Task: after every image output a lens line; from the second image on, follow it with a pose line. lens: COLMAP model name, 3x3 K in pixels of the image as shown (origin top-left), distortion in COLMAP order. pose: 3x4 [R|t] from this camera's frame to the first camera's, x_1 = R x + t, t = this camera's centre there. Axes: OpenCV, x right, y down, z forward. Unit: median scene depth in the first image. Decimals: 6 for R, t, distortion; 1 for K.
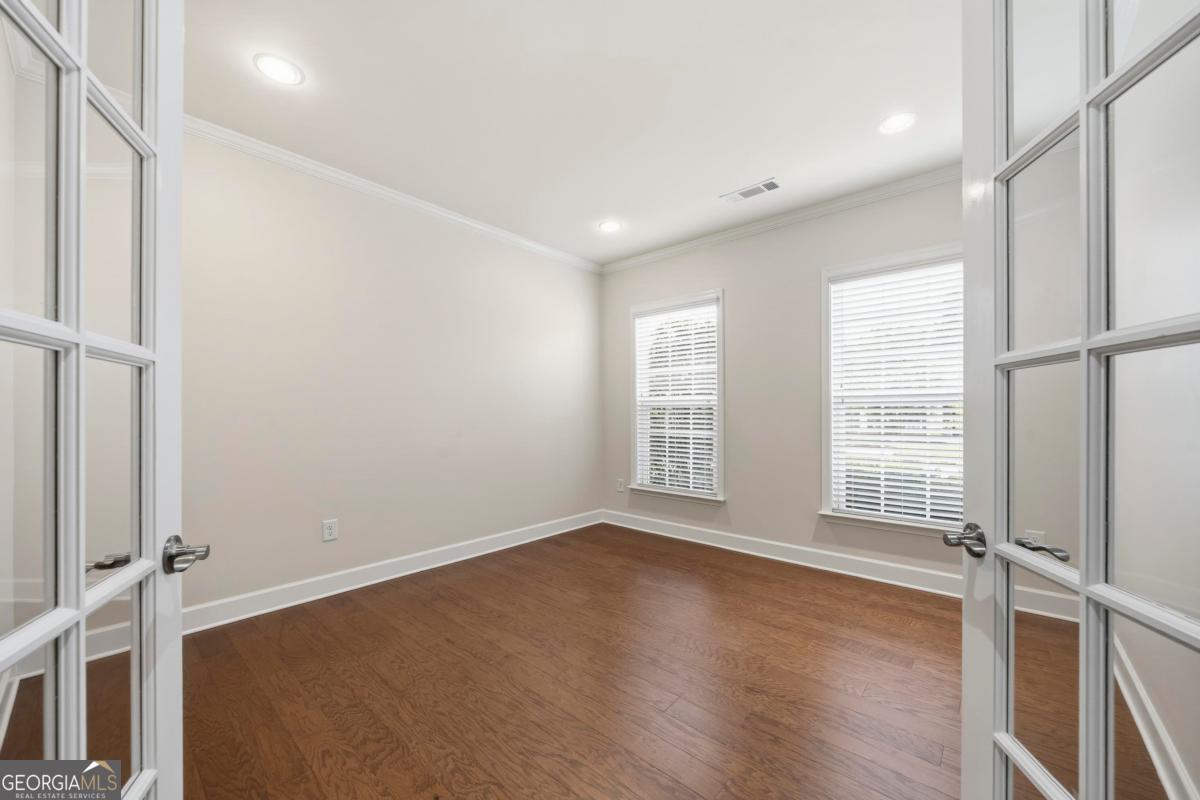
lens RADIAL K [[452.0, 0, 599.0], [0, 452.0, 411.6], [0, 0, 1]] dist [-0.000167, -0.000004]
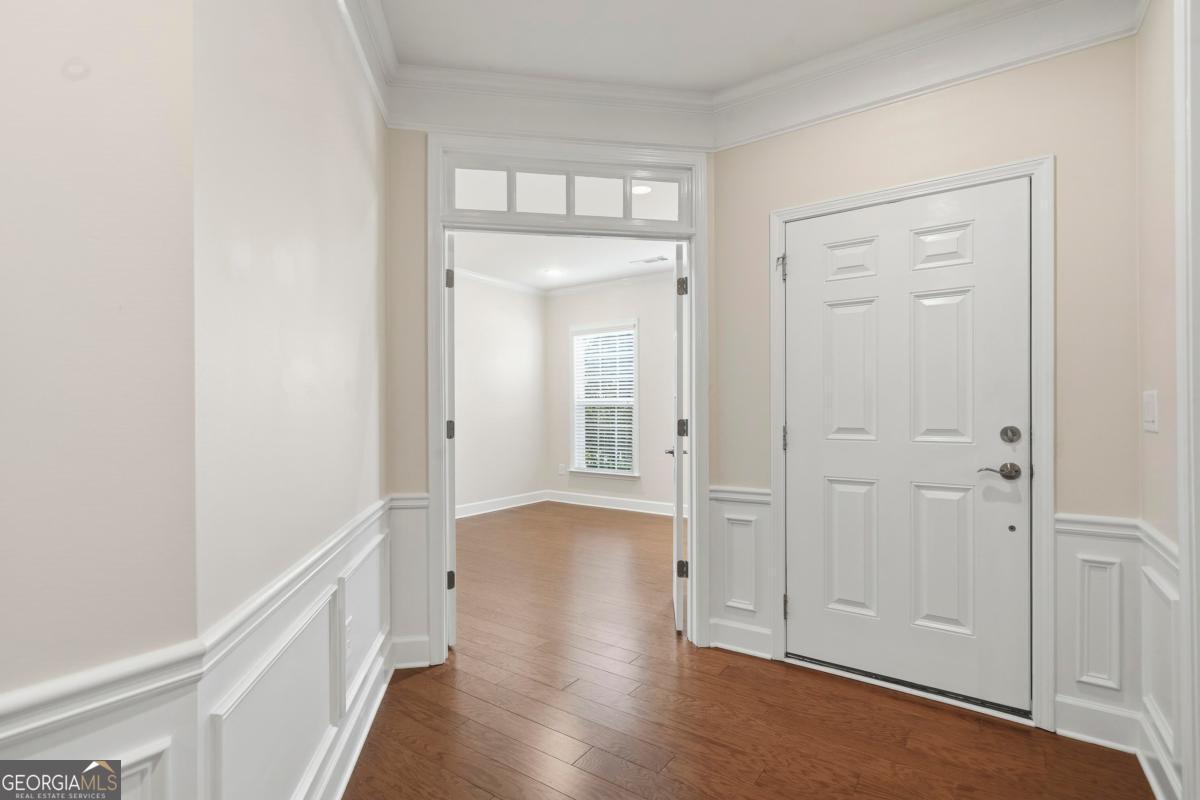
lens RADIAL K [[560.8, 0, 599.7], [0, 560.8, 407.5], [0, 0, 1]] dist [-0.000785, 0.000388]
pose [[0.993950, -0.000893, 0.109827, -0.019851], [0.000890, 1.000000, 0.000075, -0.007561], [-0.109827, 0.000023, 0.993951, -0.594334]]
